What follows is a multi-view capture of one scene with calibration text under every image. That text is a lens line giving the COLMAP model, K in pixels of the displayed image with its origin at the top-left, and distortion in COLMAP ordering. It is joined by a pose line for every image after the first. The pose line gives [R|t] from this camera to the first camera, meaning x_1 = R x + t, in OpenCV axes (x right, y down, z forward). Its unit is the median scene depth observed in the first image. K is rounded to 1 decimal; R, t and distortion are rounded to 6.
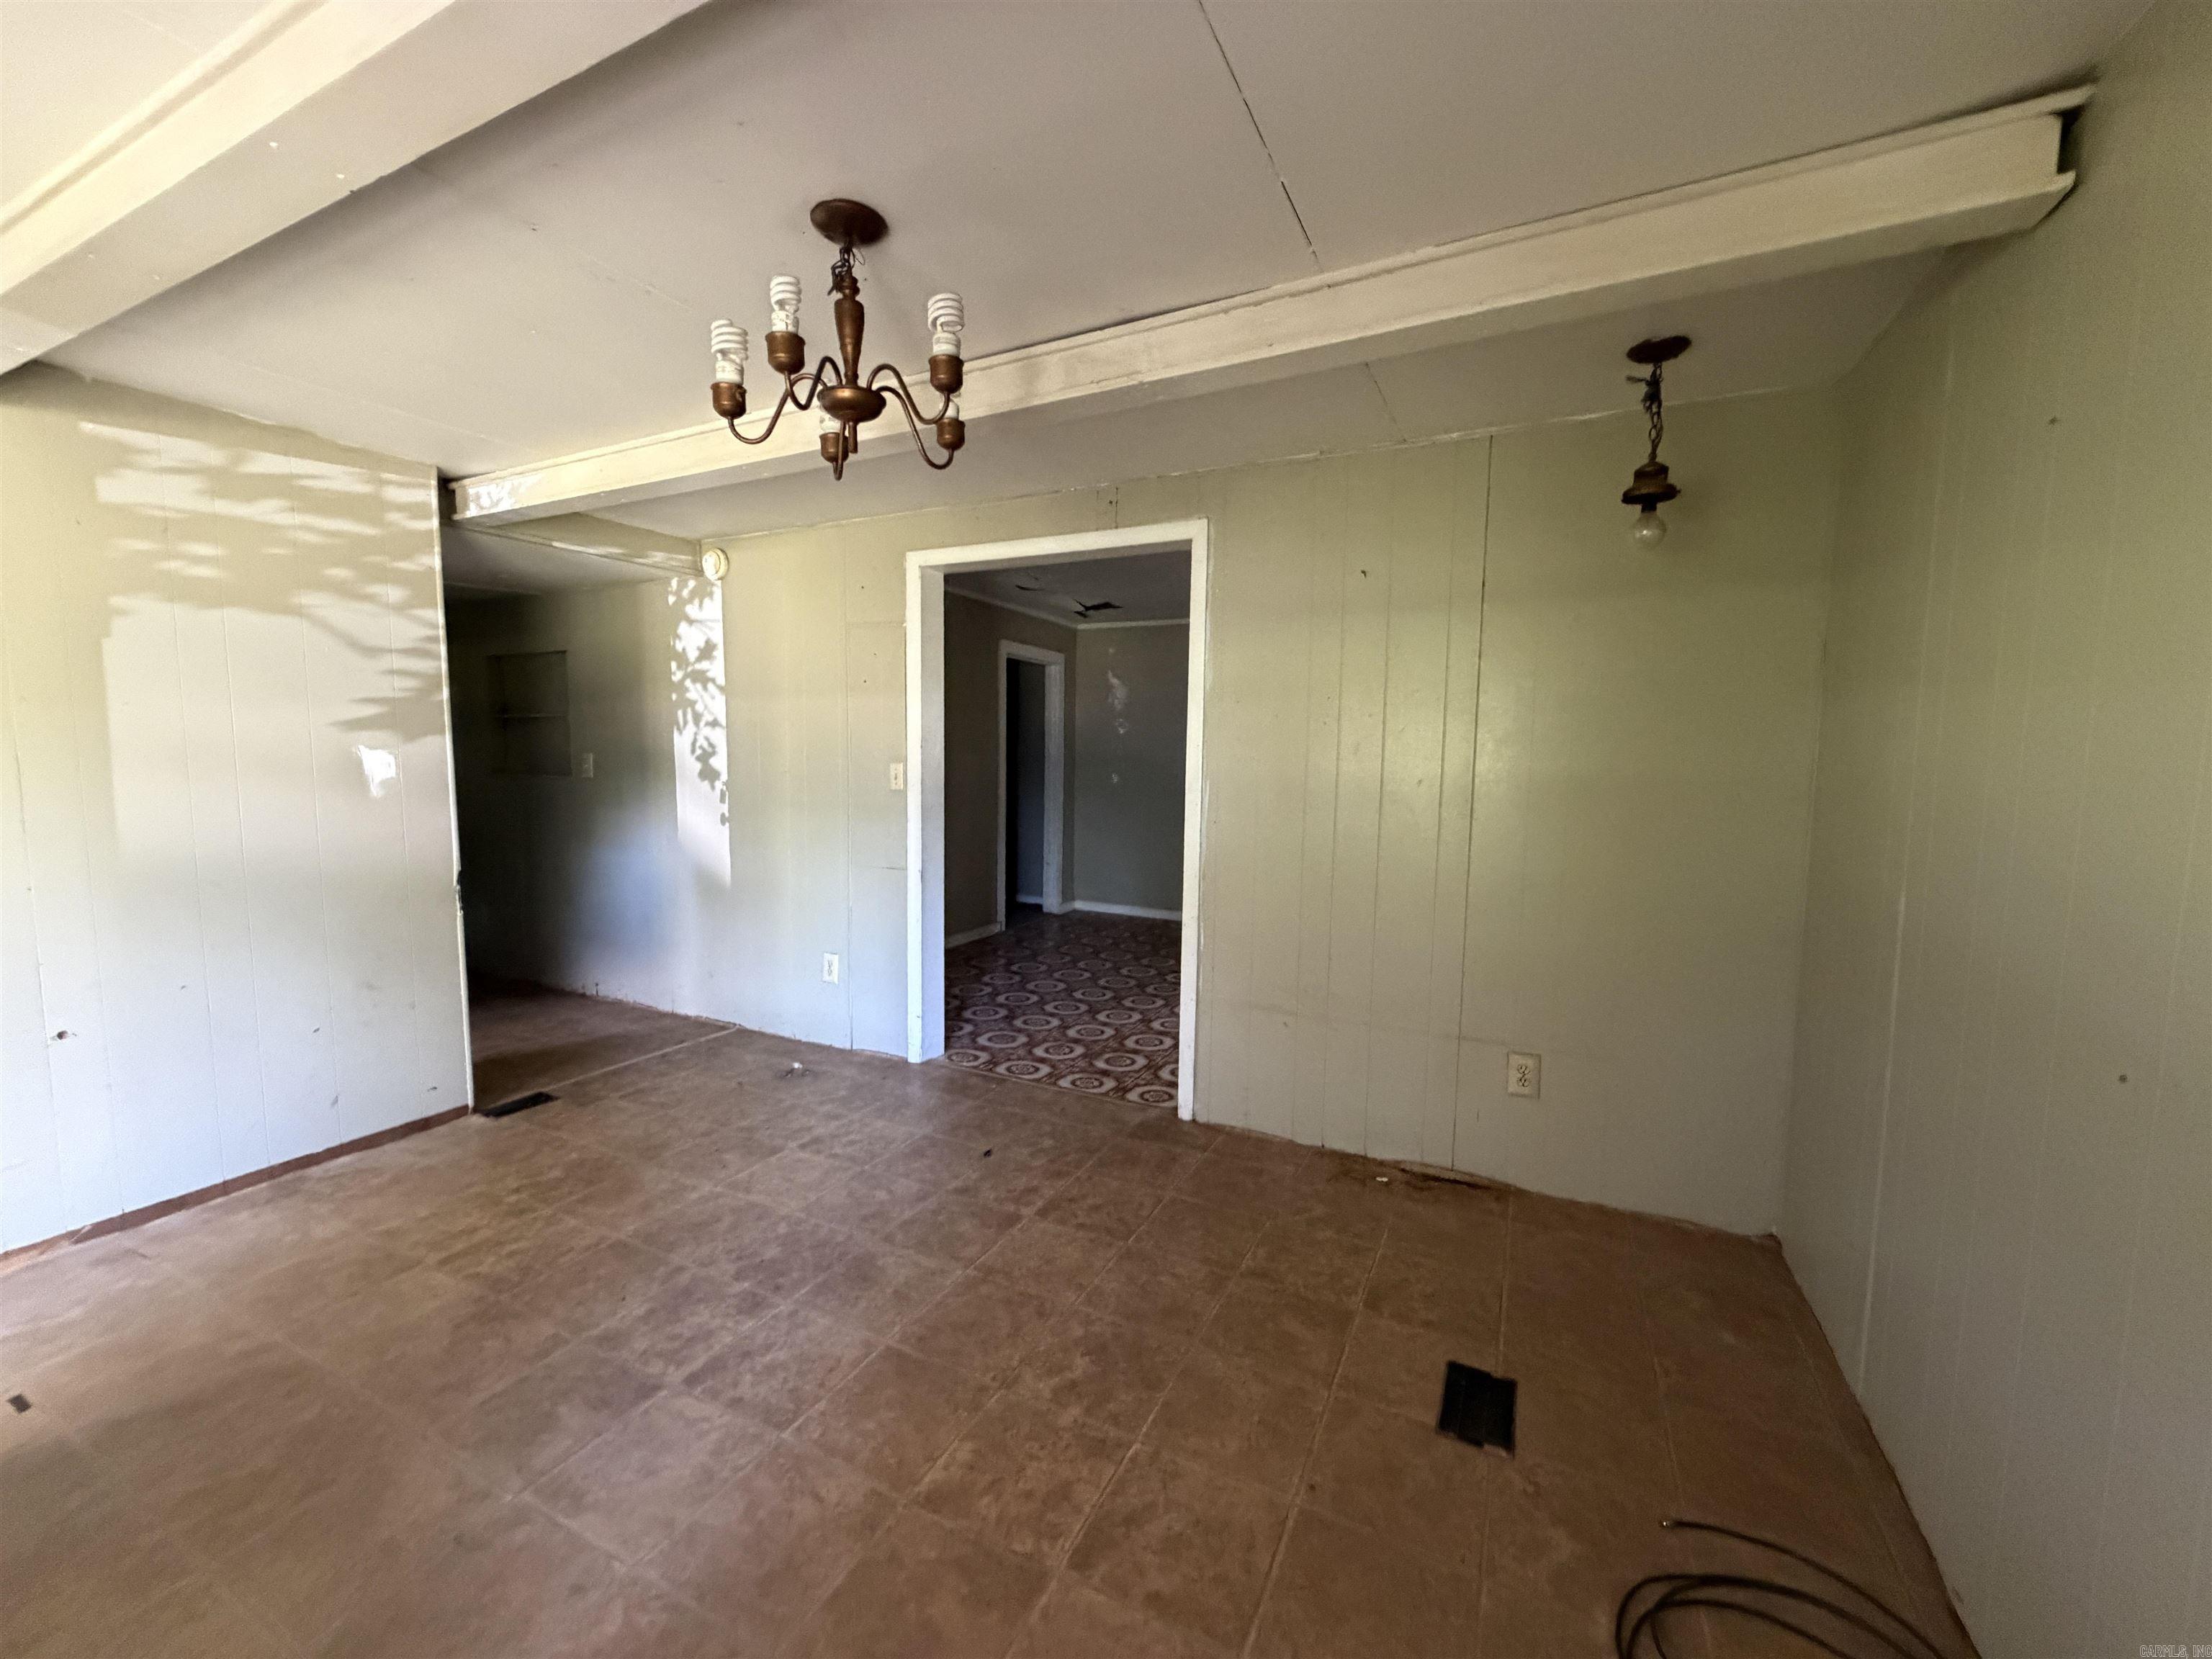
lens RADIAL K [[878.7, 0, 1101.4], [0, 878.7, 830.8], [0, 0, 1]] dist [0.000620, -0.000178]
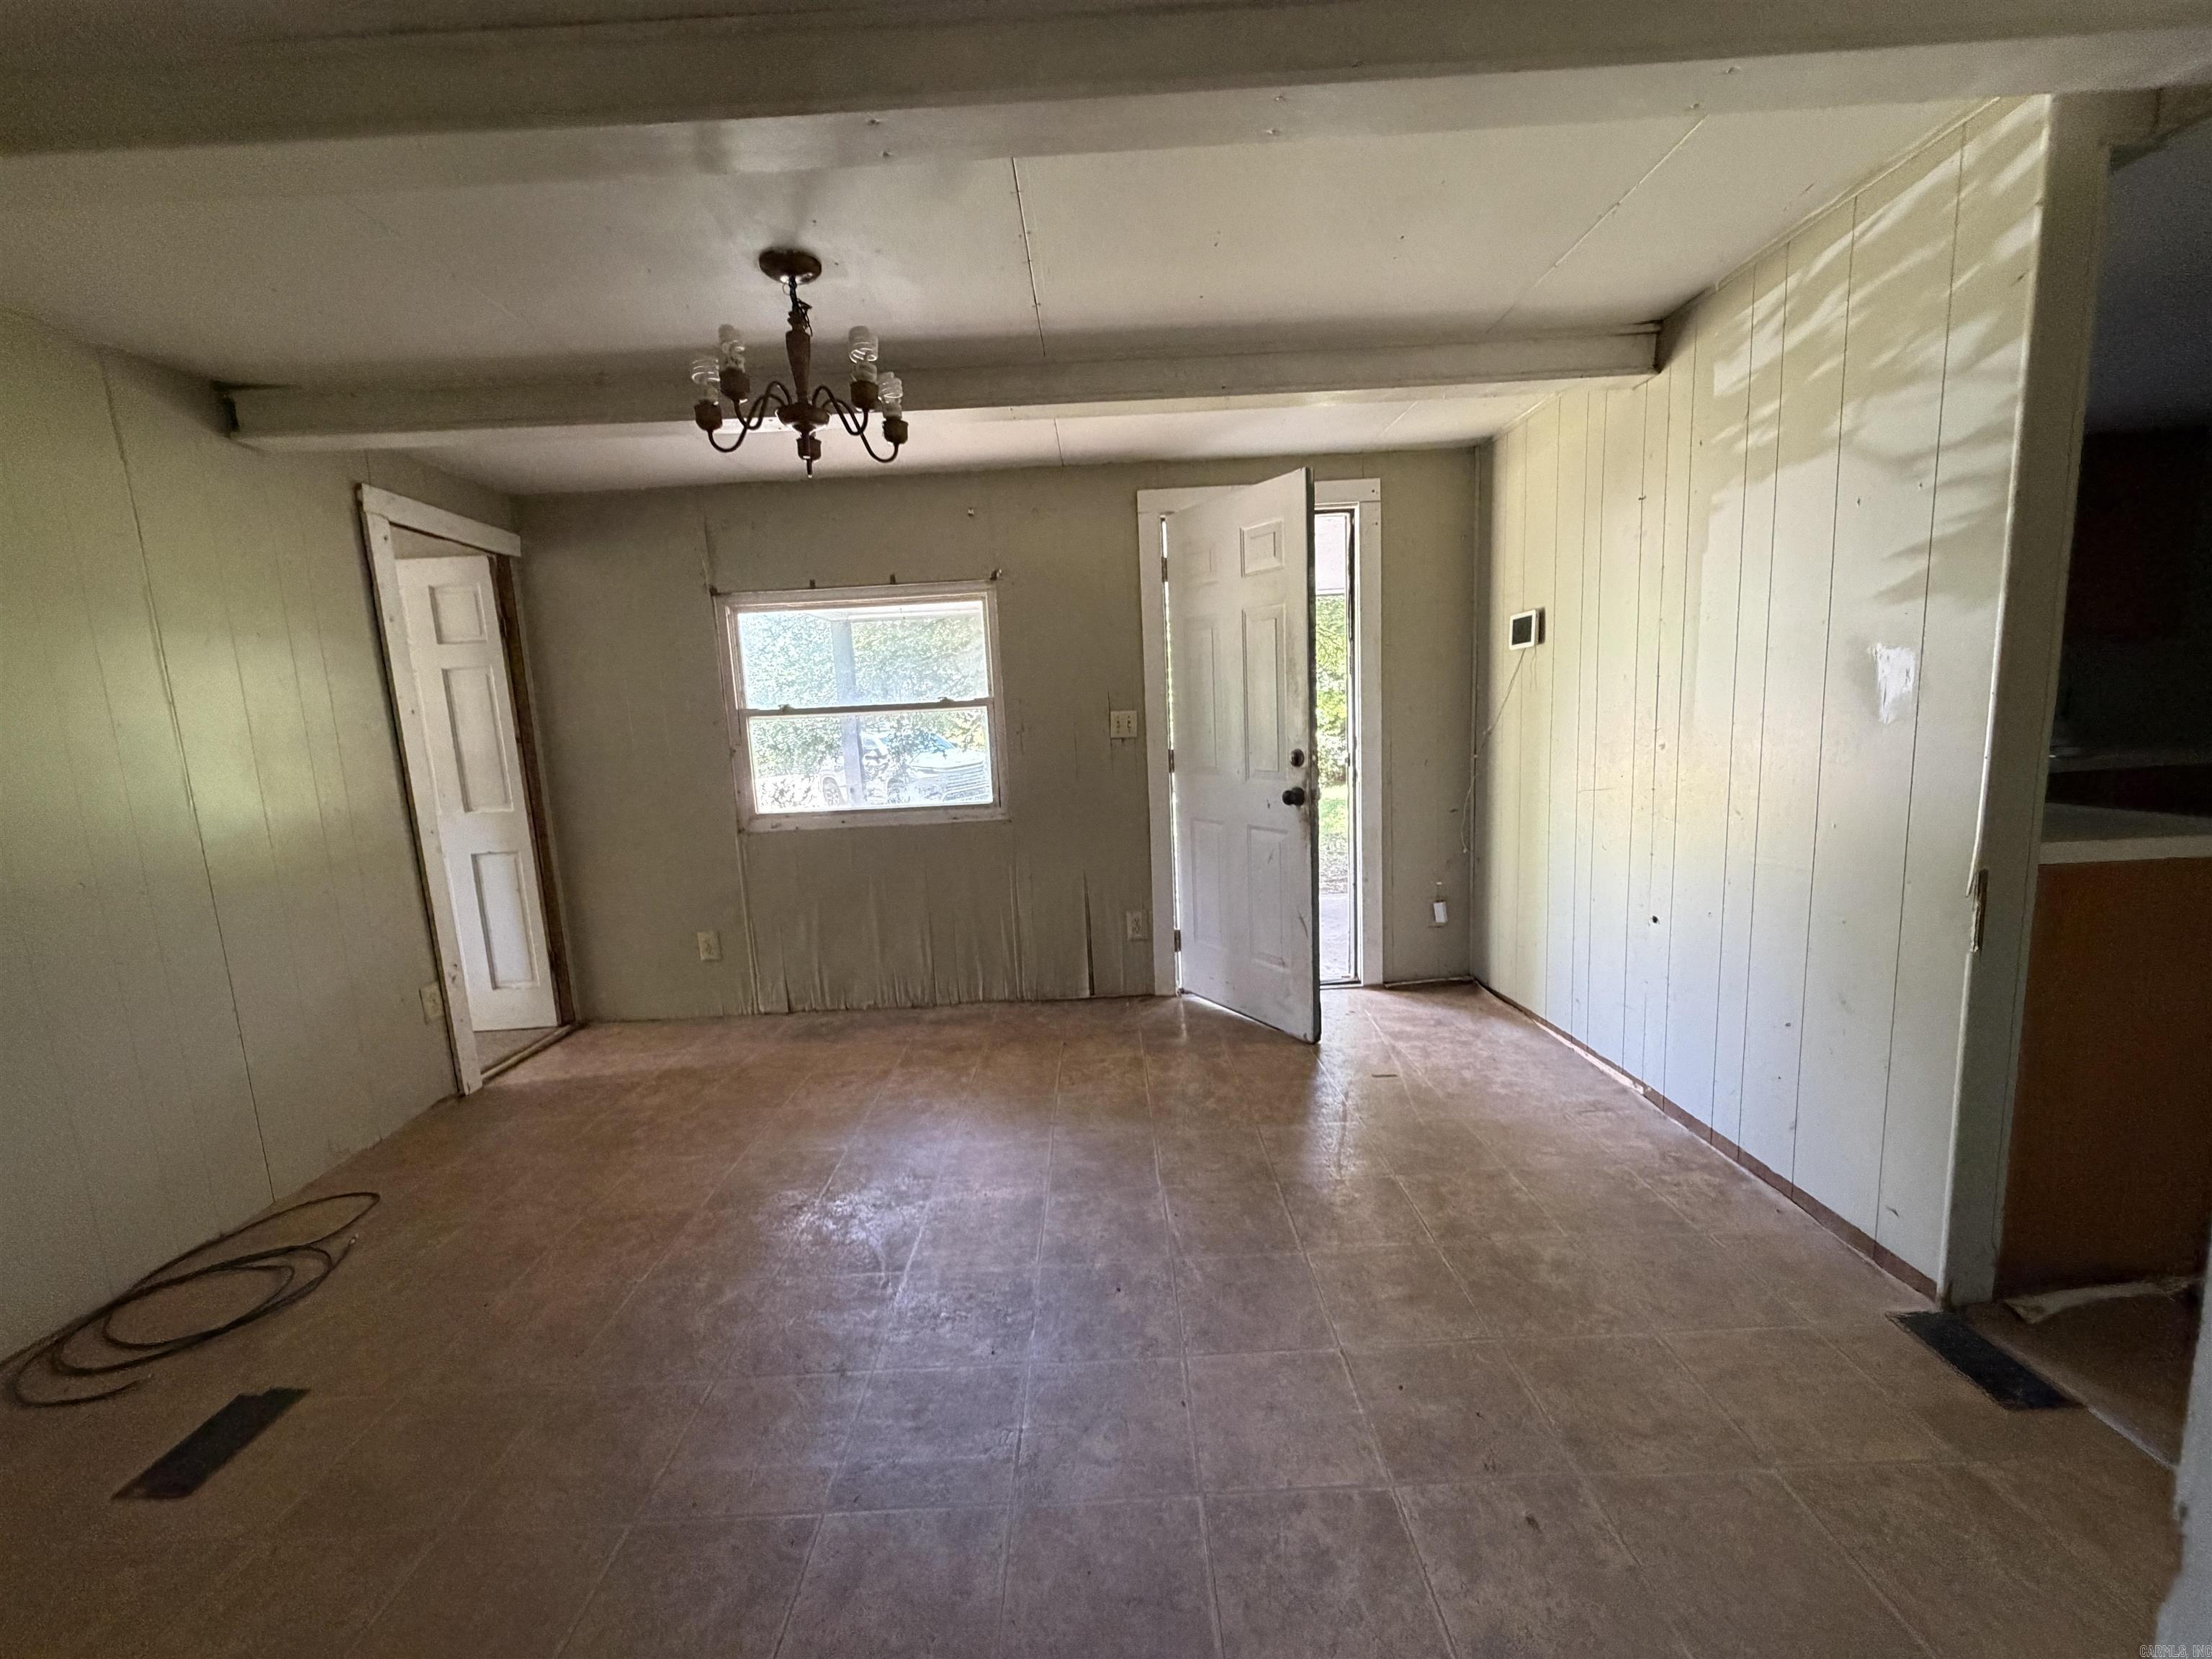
lens RADIAL K [[898.0, 0, 1101.4], [0, 898.0, 867.2], [0, 0, 1]] dist [-0.021282, -0.000059]
pose [[-0.903377, 0.098365, -0.417414, -0.055800], [0.001125, 0.973879, 0.227063, -0.086158], [0.428846, 0.204654, -0.879891, 1.586500]]
